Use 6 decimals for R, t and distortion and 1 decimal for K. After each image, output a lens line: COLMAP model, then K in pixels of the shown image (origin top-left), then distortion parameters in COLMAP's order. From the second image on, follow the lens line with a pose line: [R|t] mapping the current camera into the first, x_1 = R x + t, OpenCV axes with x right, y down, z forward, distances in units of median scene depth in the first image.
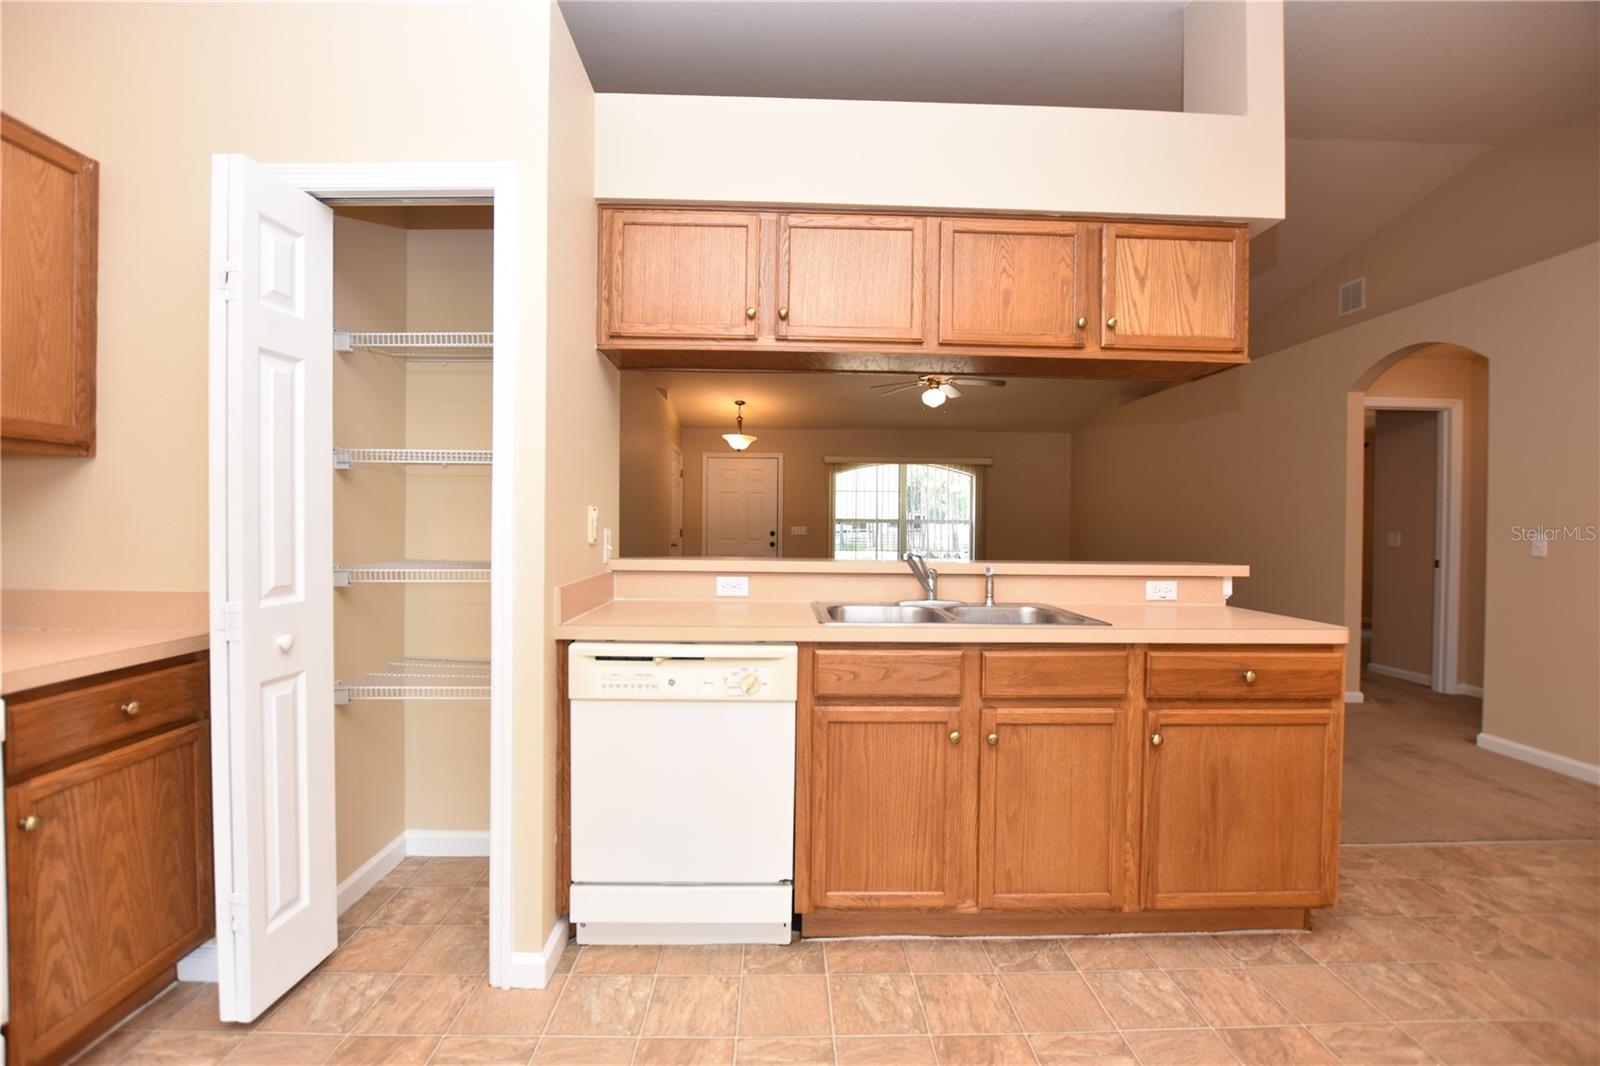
lens RADIAL K [[715.0, 0, 790.5], [0, 715.0, 534.6], [0, 0, 1]] dist [-0.024376, 0.000917]
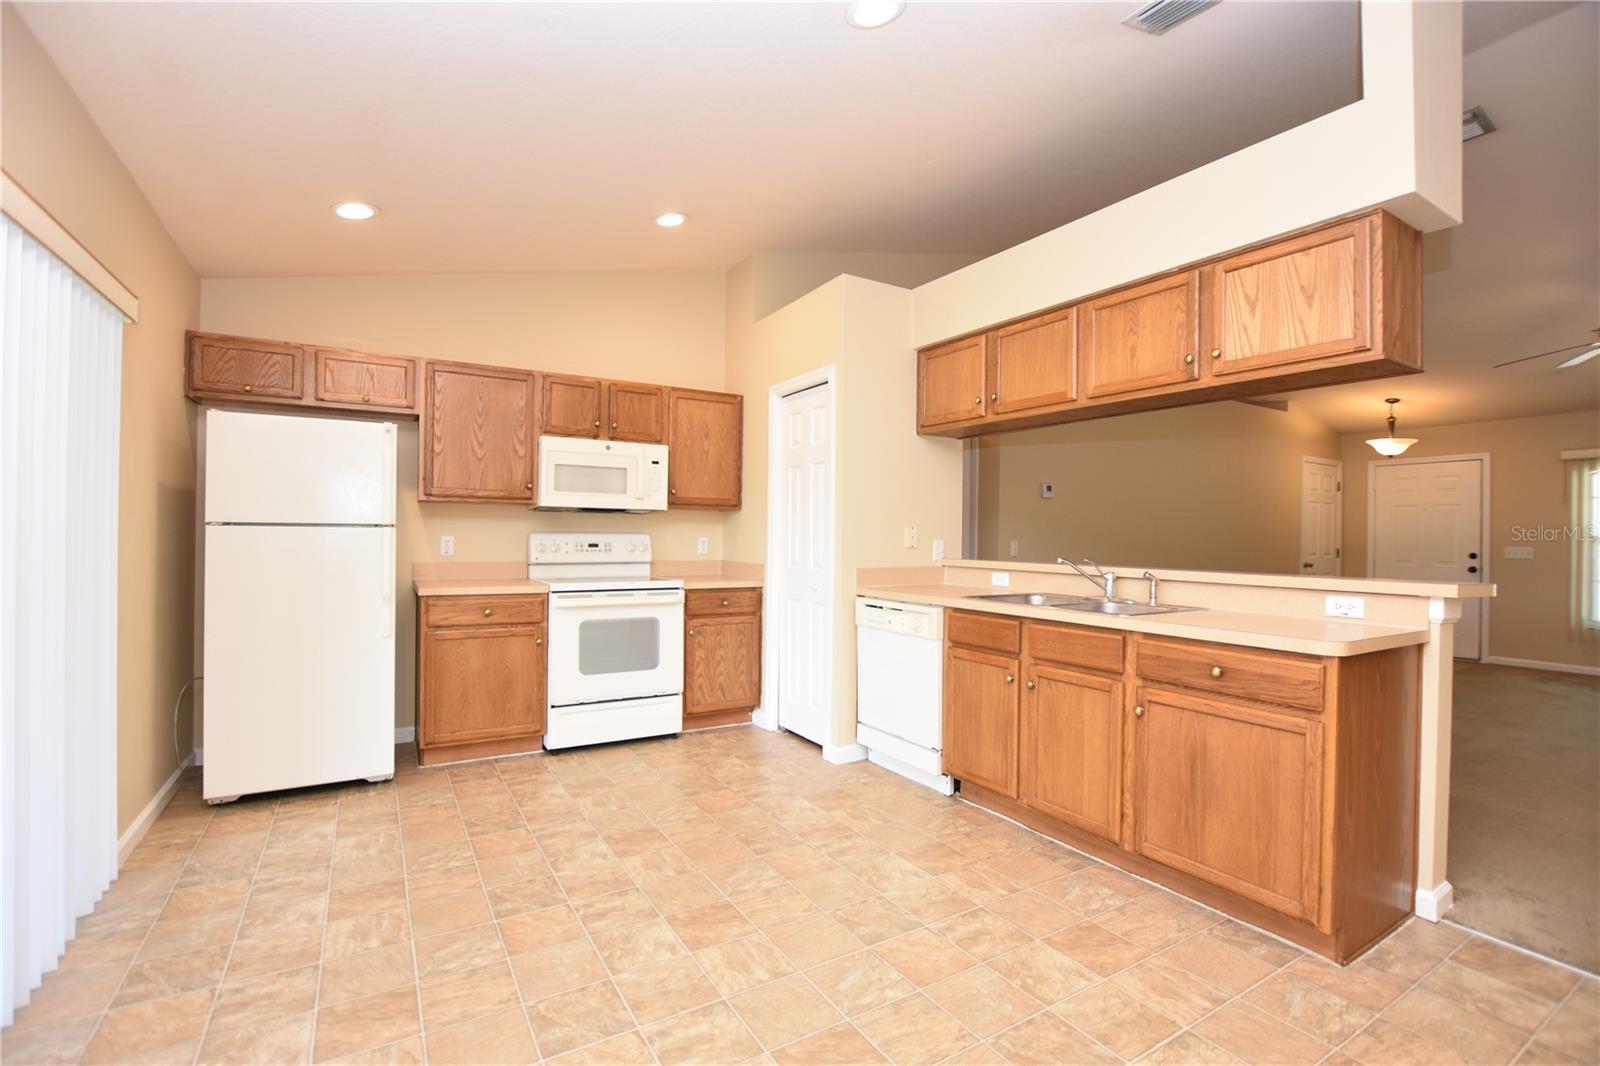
lens RADIAL K [[713.1, 0, 795.2], [0, 713.1, 534.2], [0, 0, 1]] dist [-0.020955, 0.000850]
pose [[0.497441, -0.004955, -0.867484, 1.221753], [-0.021248, 0.999614, -0.017894, 0.019128], [0.867237, 0.027333, 0.497144, -0.121030]]
